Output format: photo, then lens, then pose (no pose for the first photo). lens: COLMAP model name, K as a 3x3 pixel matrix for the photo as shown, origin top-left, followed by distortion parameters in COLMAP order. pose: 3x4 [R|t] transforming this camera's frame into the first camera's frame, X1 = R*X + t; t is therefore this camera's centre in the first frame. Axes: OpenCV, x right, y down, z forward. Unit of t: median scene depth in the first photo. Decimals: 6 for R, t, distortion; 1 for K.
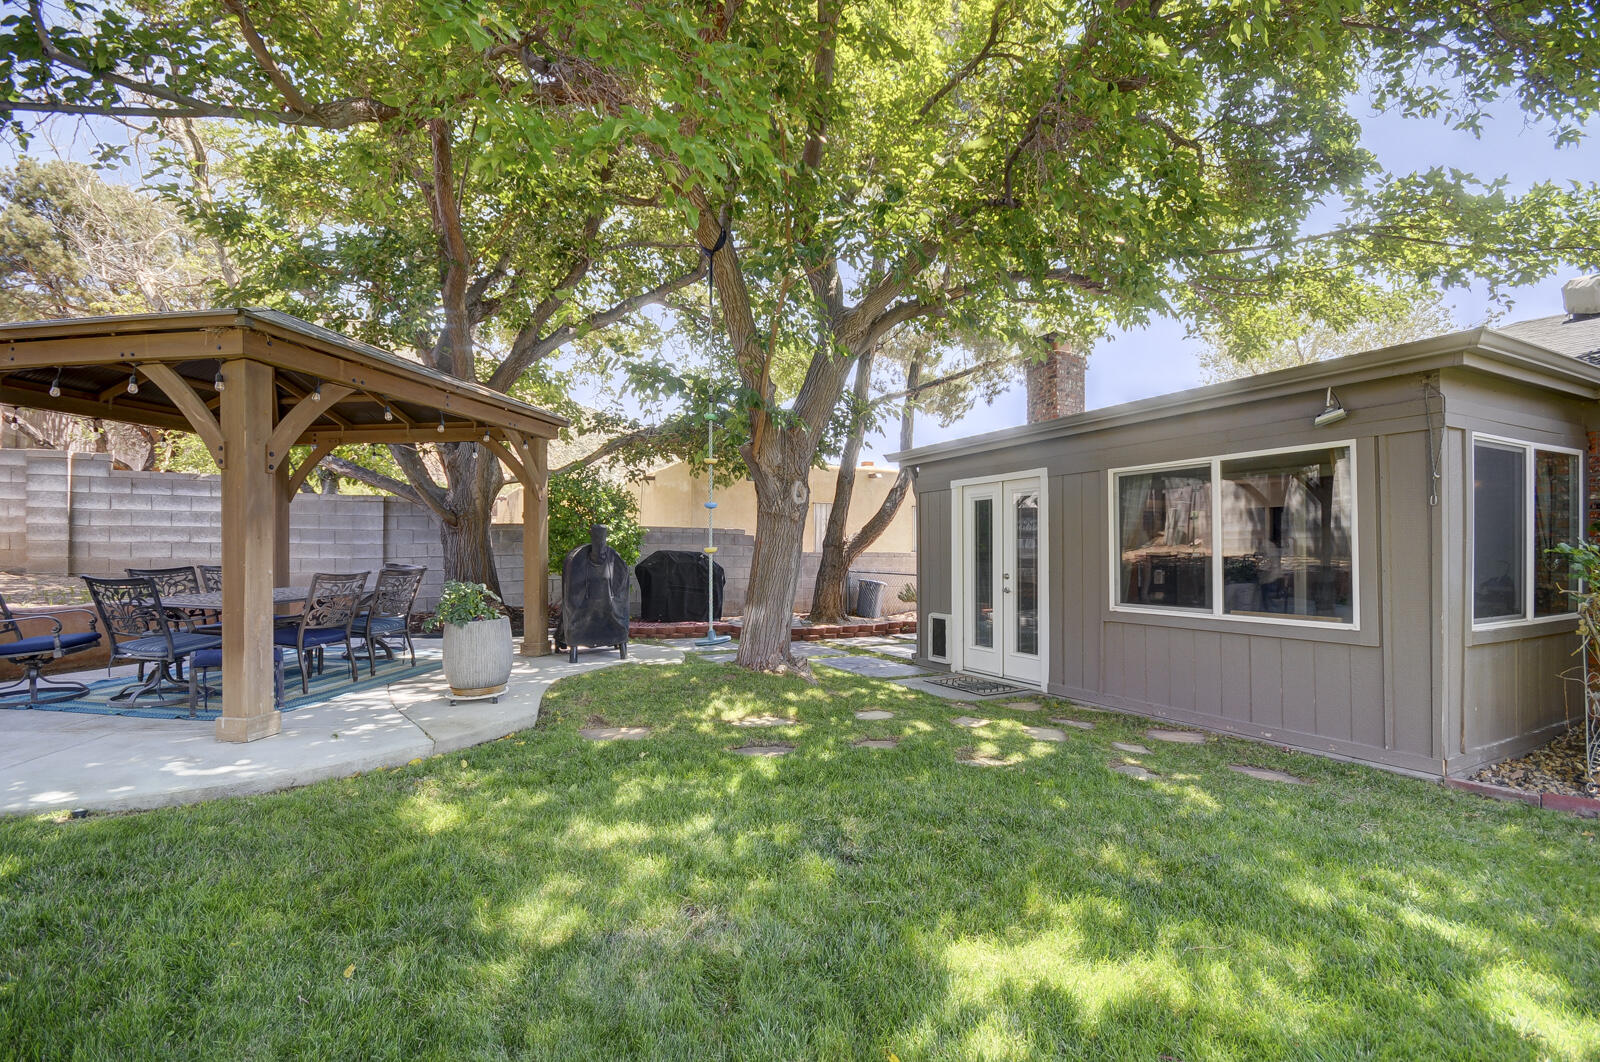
lens RADIAL K [[722.4, 0, 801.1], [0, 722.4, 545.7], [0, 0, 1]] dist [-0.005141, -0.000377]
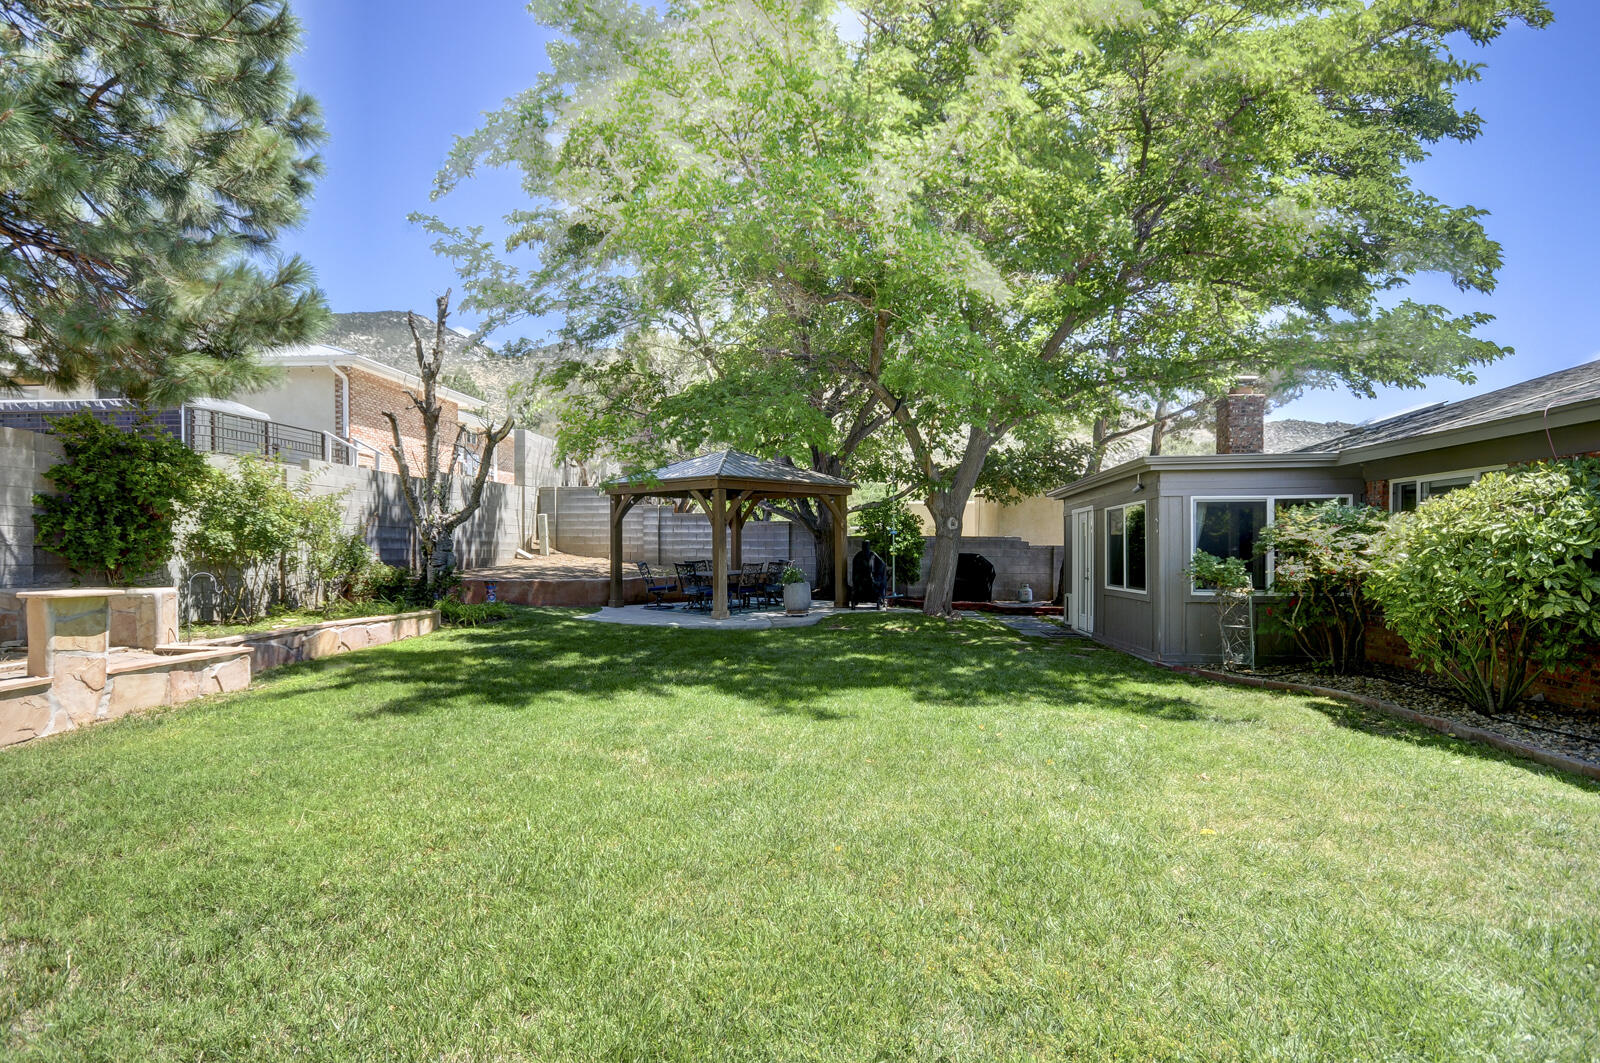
lens RADIAL K [[823.8, 0, 801.6], [0, 823.8, 539.2], [0, 0, 1]] dist [-0.000202, -0.000393]
pose [[0.832483, -0.008080, -0.553992, 0.783622], [0.004572, 0.999960, -0.007714, -0.015685], [0.554032, 0.003889, 0.832486, -0.918919]]
